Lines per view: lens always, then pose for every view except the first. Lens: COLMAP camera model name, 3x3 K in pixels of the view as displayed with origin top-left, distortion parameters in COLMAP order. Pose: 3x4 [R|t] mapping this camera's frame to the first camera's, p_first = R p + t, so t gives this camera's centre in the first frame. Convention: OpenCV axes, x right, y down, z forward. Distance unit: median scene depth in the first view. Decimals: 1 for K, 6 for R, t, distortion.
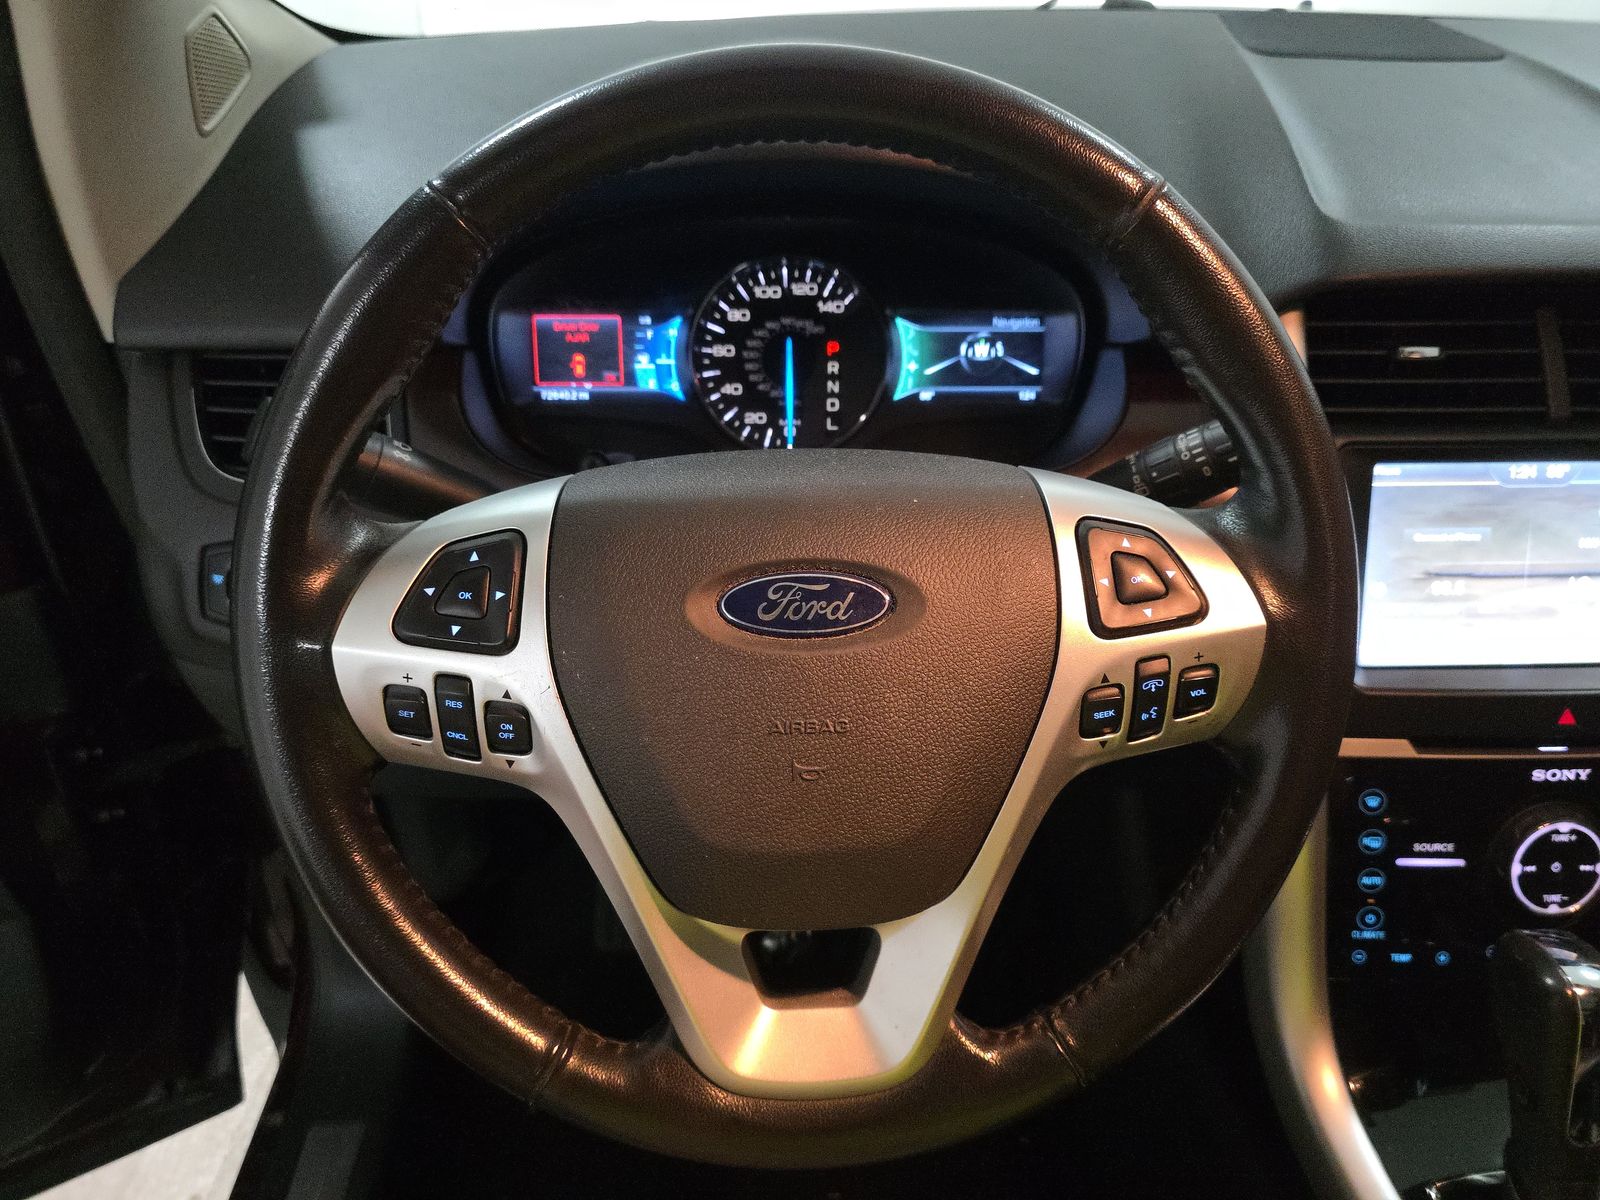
lens RADIAL K [[1058.8, 0, 800.0], [0, 1058.8, 600.0], [0, 0, 1]] dist [0.061839, -0.074241]
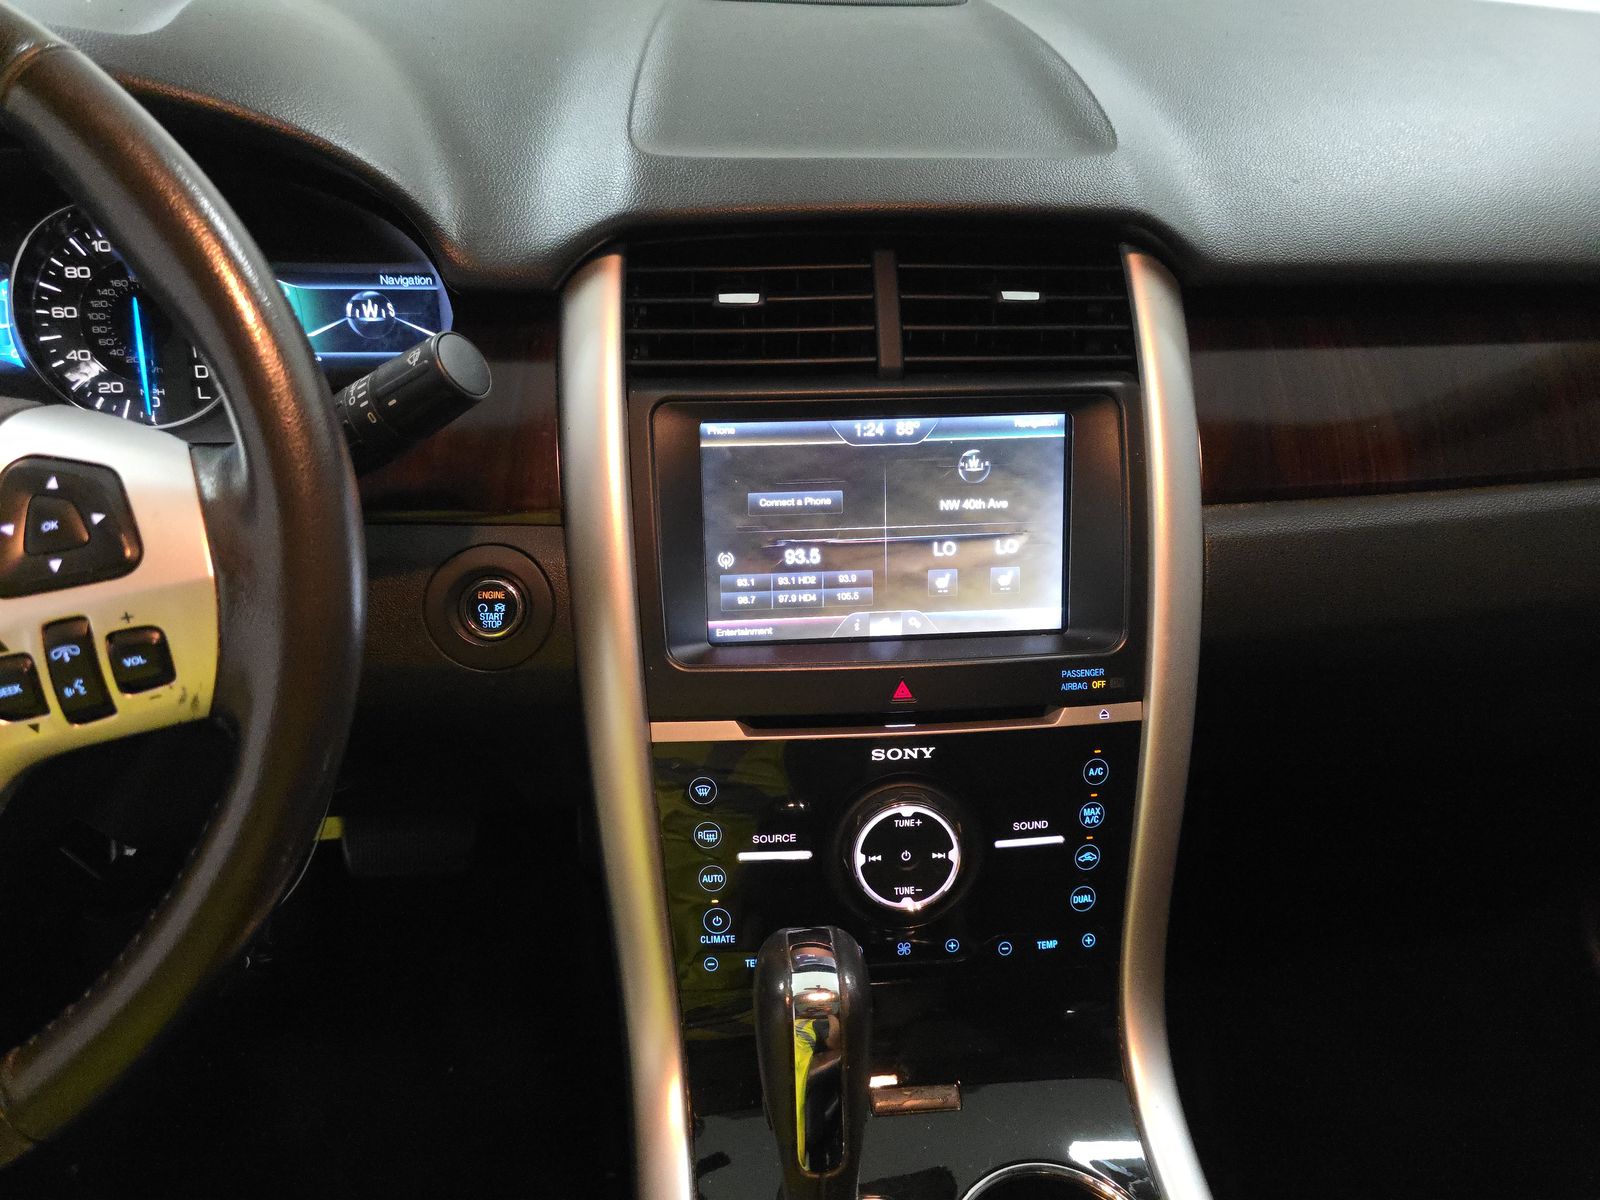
lens RADIAL K [[1048.5, 0, 833.5], [0, 1048.5, 595.1], [0, 0, 1]] dist [0.063058, -0.066984]
pose [[0.997982, -0.024491, 0.058578, 0.516081], [0.026119, 0.999289, -0.027179, 0.042679], [-0.057871, 0.028654, 0.997913, 0.084747]]
